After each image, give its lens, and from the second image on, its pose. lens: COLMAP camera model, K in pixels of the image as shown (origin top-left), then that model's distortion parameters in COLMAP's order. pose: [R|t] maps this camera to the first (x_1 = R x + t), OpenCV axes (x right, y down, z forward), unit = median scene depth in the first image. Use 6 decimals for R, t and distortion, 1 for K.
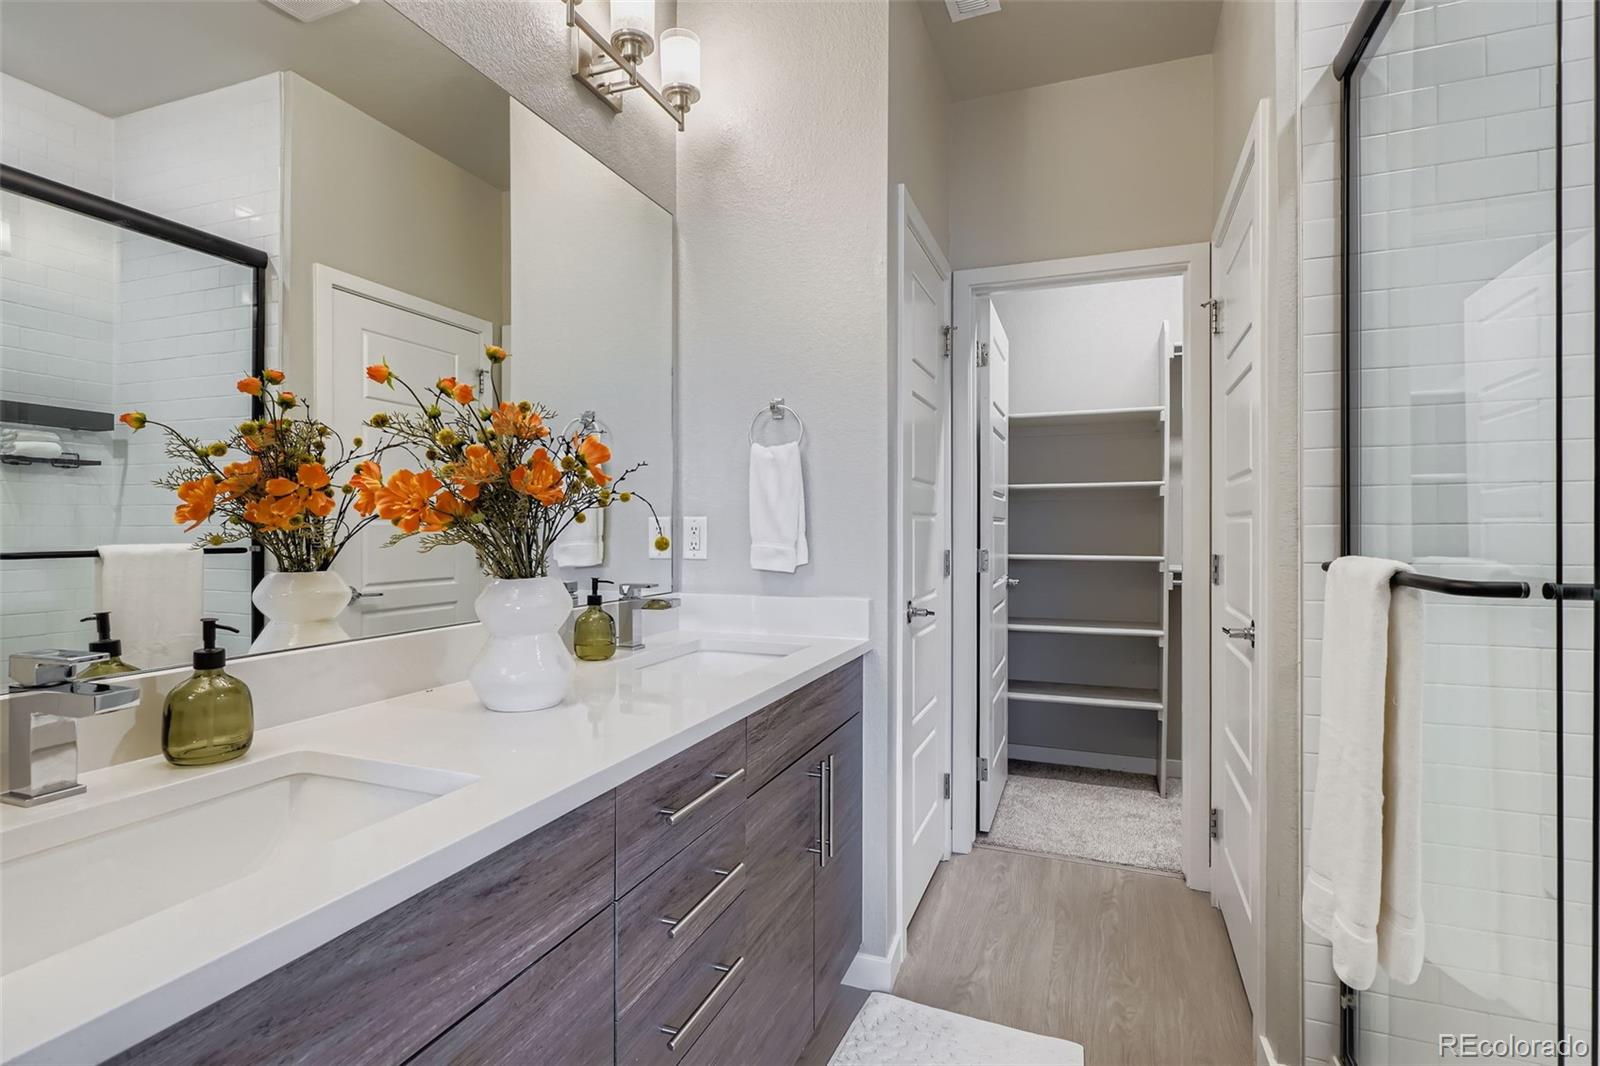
lens RADIAL K [[786.0, 0, 800.7], [0, 786.0, 520.9], [0, 0, 1]] dist [0.000054, 0.000077]
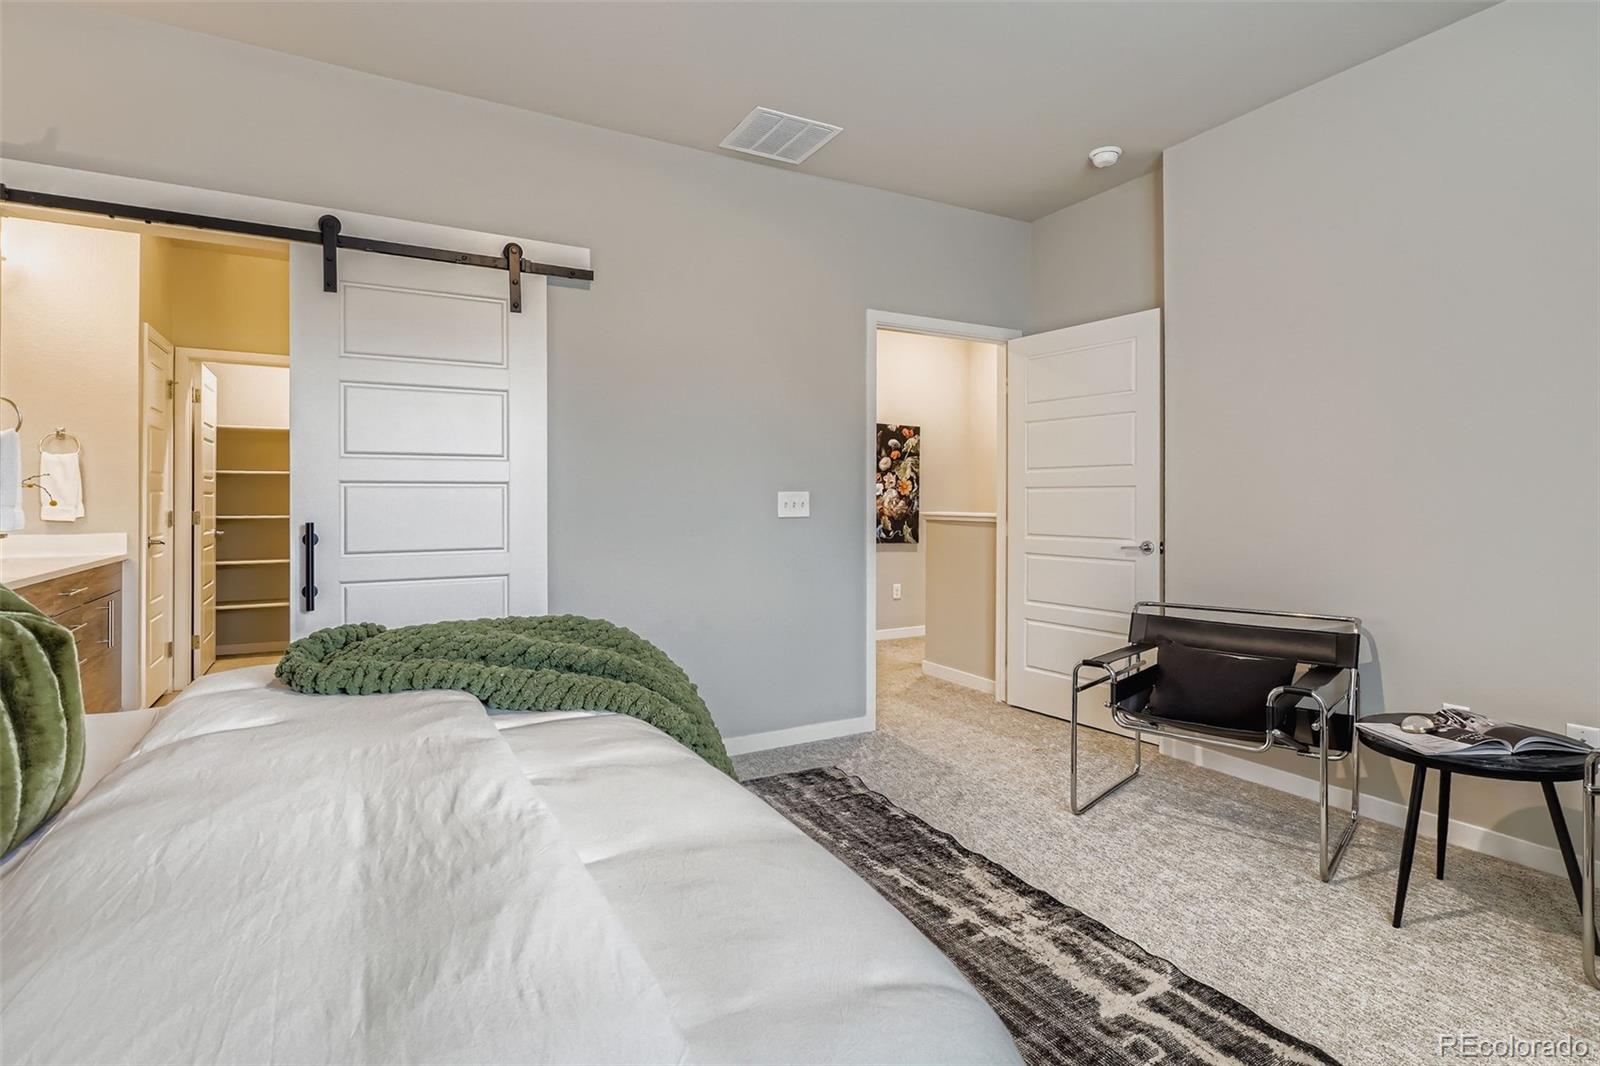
lens RADIAL K [[773.8, 0, 804.9], [0, 773.8, 498.0], [0, 0, 1]] dist [0.003016, 0.000738]
pose [[0.623473, 0.000815, 0.781845, -0.267450], [-0.005585, 0.999979, 0.003411, -0.005186], [-0.781825, -0.006493, 0.623464, -1.109591]]
